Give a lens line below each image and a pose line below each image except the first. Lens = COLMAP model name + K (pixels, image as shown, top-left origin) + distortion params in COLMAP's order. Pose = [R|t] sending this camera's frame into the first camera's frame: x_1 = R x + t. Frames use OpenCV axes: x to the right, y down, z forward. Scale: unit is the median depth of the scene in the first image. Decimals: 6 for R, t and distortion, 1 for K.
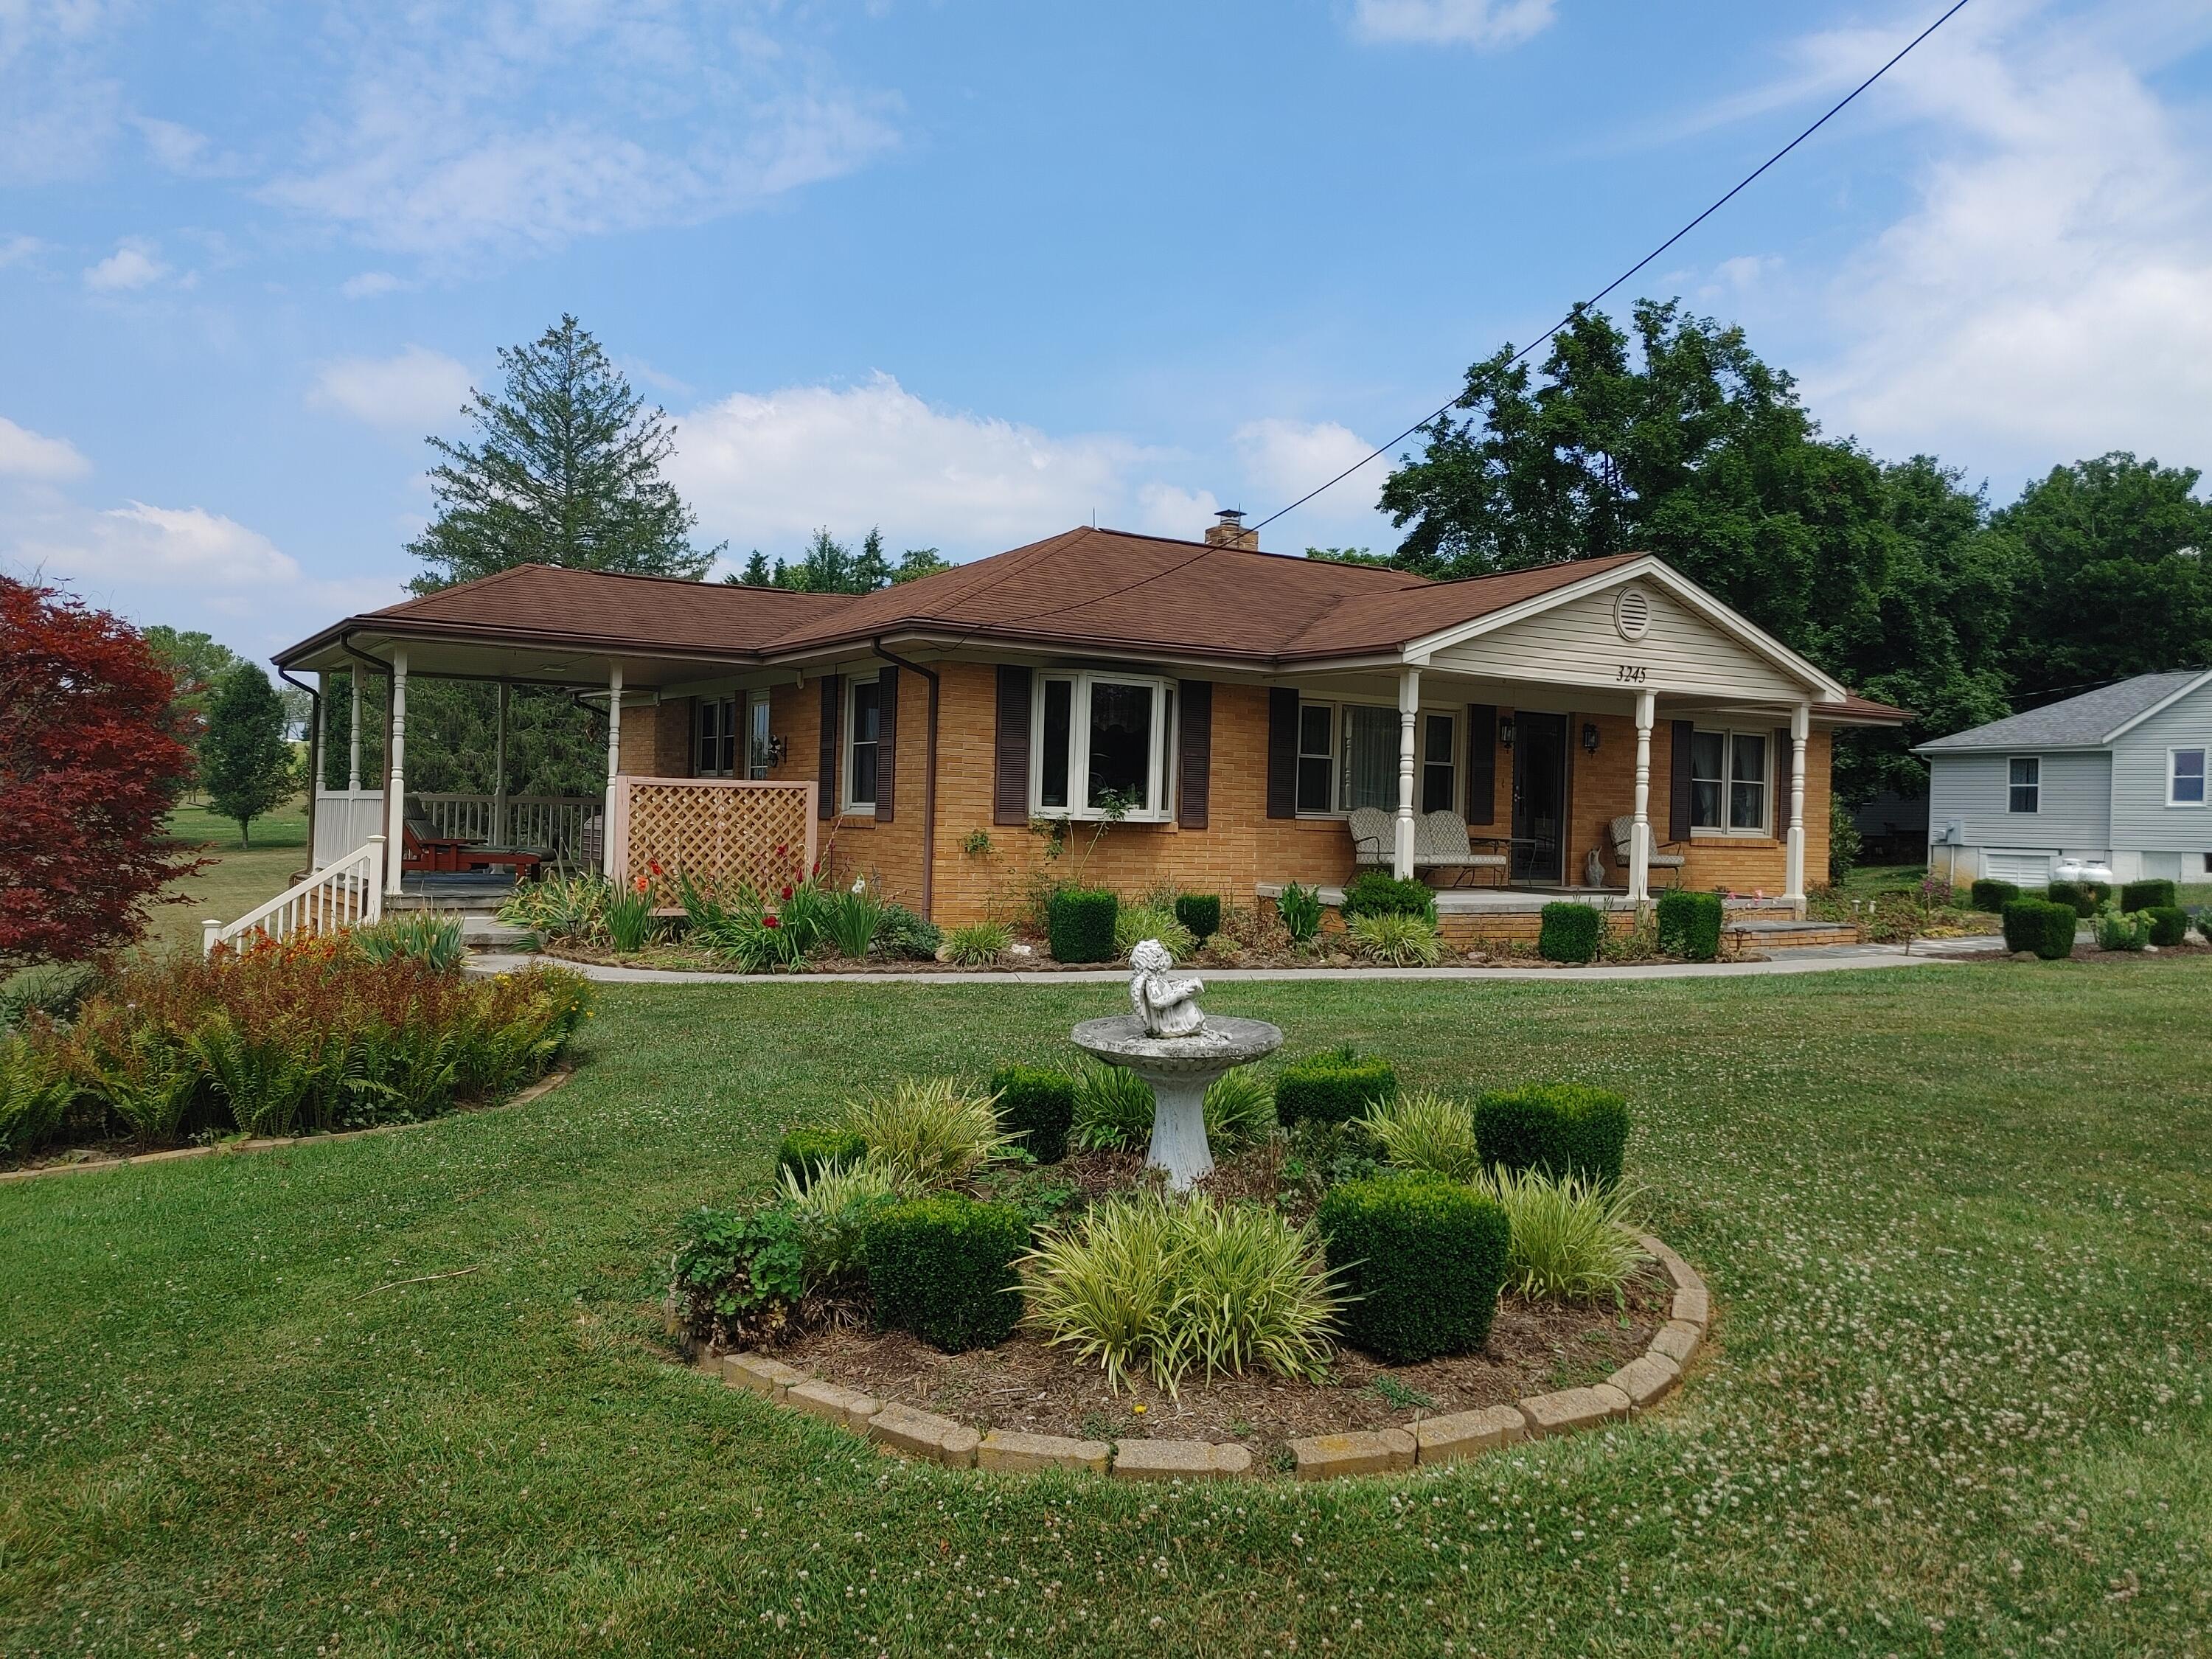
lens RADIAL K [[1578.5, 0, 1115.3], [0, 1578.5, 850.0], [0, 0, 1]] dist [-0.000284, -0.041595]
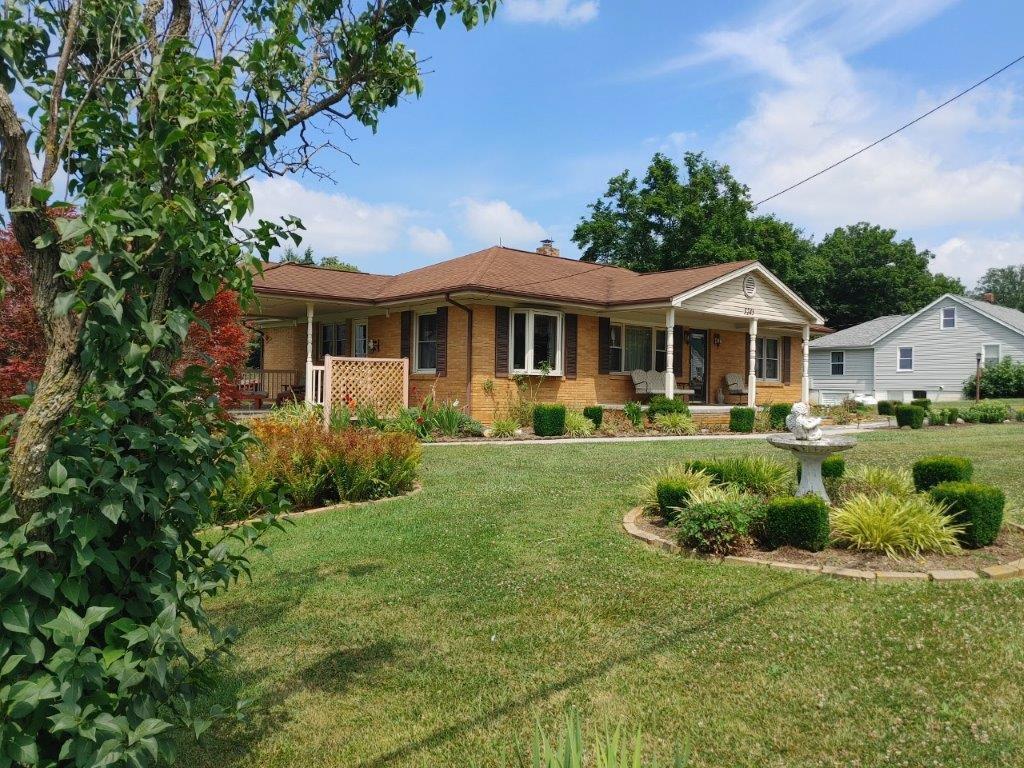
lens RADIAL K [[750.7, 0, 507.0], [0, 750.7, 380.9], [0, 0, 1]] dist [0.048071, -0.066281]
pose [[0.984845, -0.010258, 0.173131, -0.161522], [0.015166, 0.999519, -0.027051, 0.012160], [-0.172770, 0.029267, 0.984527, -0.035518]]
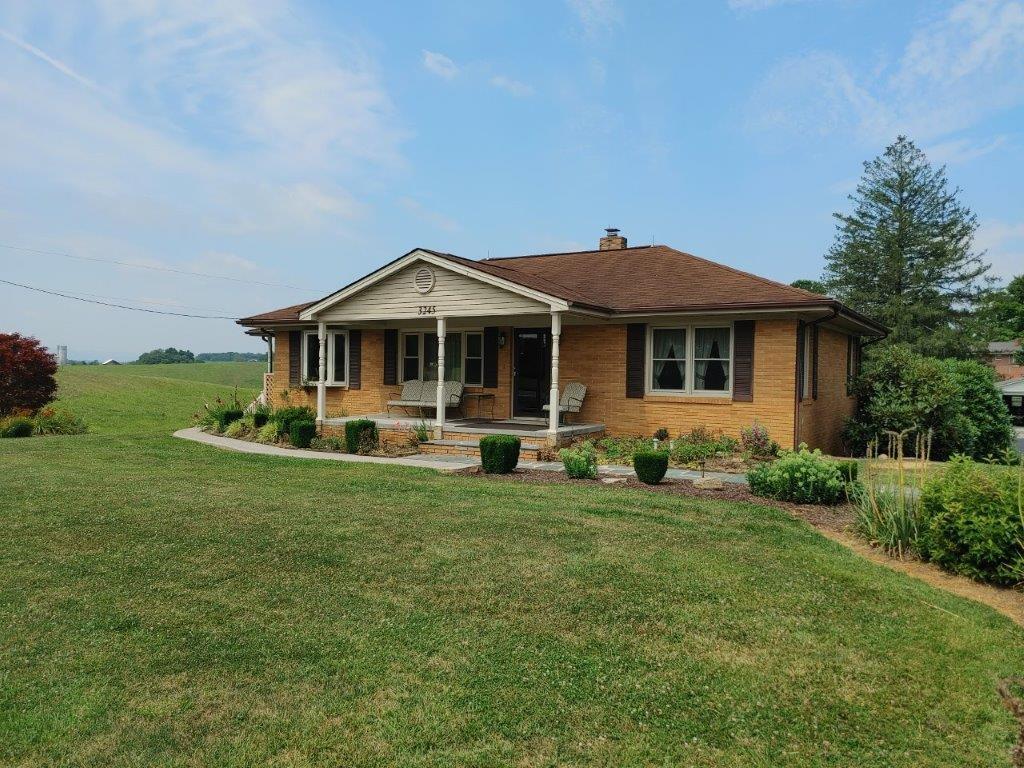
lens RADIAL K [[750.7, 0, 510.0], [0, 750.7, 378.8], [0, 0, 1]] dist [0.048071, -0.066281]
pose [[0.472316, -0.015220, -0.881298, 0.841726], [-0.020375, 0.999395, -0.028179, -0.001095], [0.881194, 0.031266, 0.471720, 0.457927]]
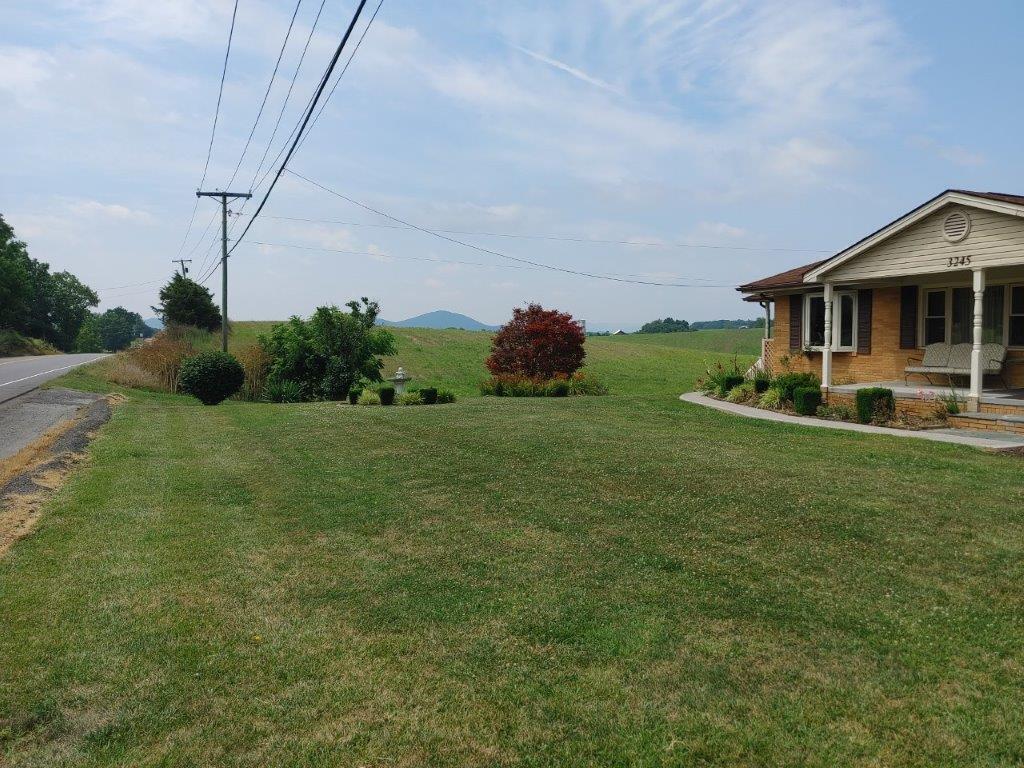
lens RADIAL K [[750.7, 0, 509.1], [0, 750.7, 381.6], [0, 0, 1]] dist [0.048071, -0.066281]
pose [[-0.137219, 0.029688, -0.990096, 0.840364], [-0.018790, 0.999293, 0.032568, -0.000144], [0.990363, 0.023073, -0.136564, 0.447312]]
